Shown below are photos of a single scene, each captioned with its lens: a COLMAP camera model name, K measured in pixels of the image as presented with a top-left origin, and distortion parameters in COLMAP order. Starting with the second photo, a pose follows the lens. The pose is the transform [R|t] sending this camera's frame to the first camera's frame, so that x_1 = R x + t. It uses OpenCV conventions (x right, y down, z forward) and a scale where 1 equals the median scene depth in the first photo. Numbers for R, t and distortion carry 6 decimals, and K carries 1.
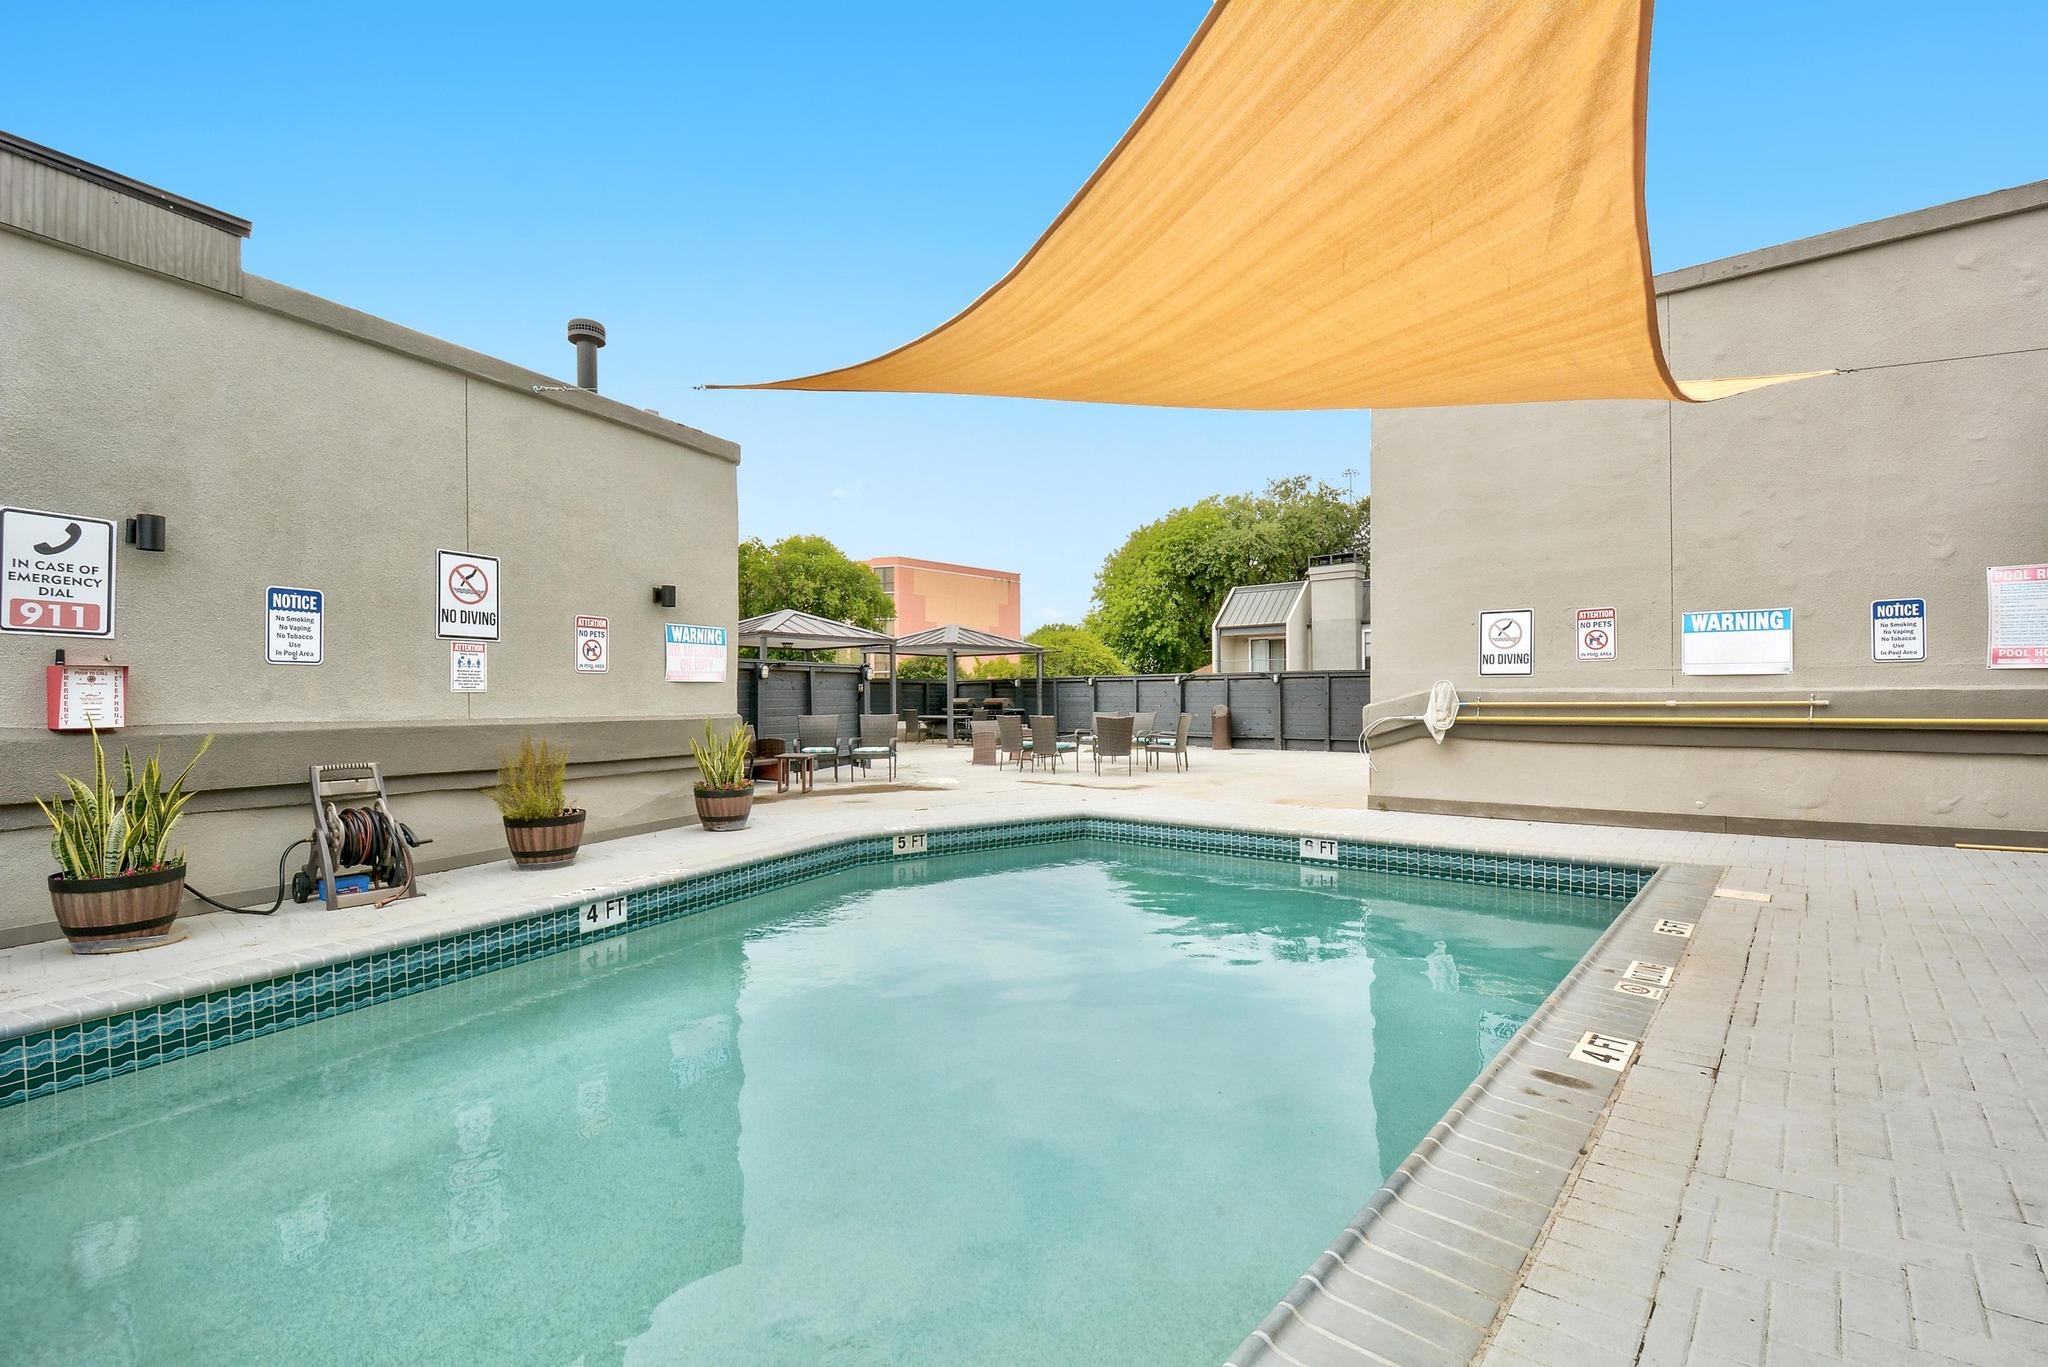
lens RADIAL K [[896.7, 0, 1030.9], [0, 896.7, 687.8], [0, 0, 1]] dist [-0.001006, -0.000450]
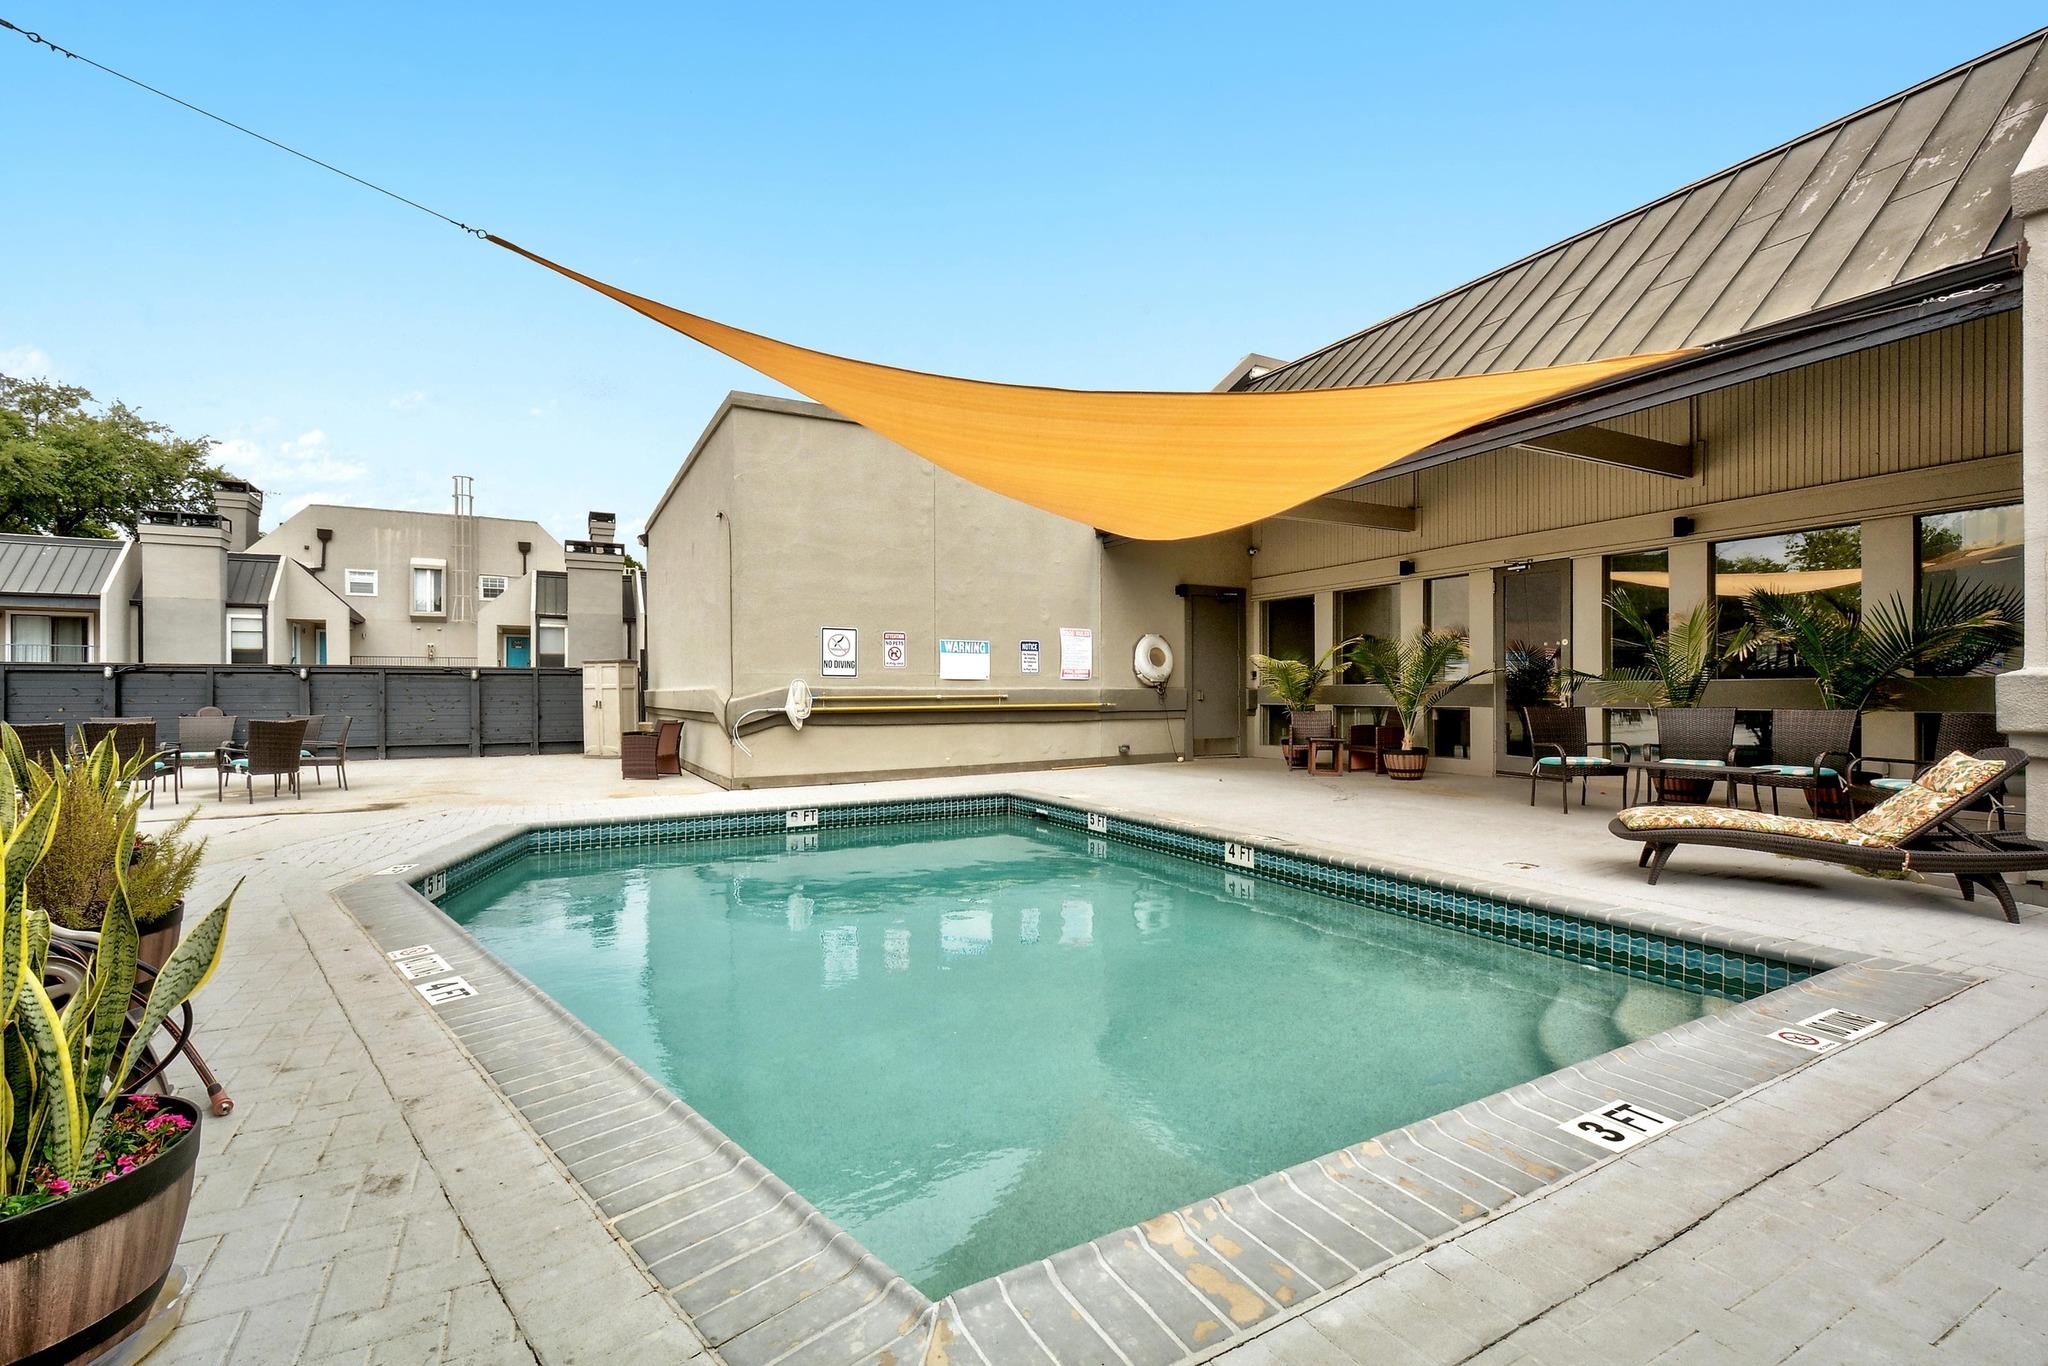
lens RADIAL K [[896.7, 0, 1038.8], [0, 896.7, 696.5], [0, 0, 1]] dist [-0.001006, -0.000450]
pose [[0.328976, 0.004094, 0.944329, -0.628108], [-0.007071, 0.999973, -0.001872, 0.016331], [-0.944312, -0.006062, 0.328996, 0.278946]]
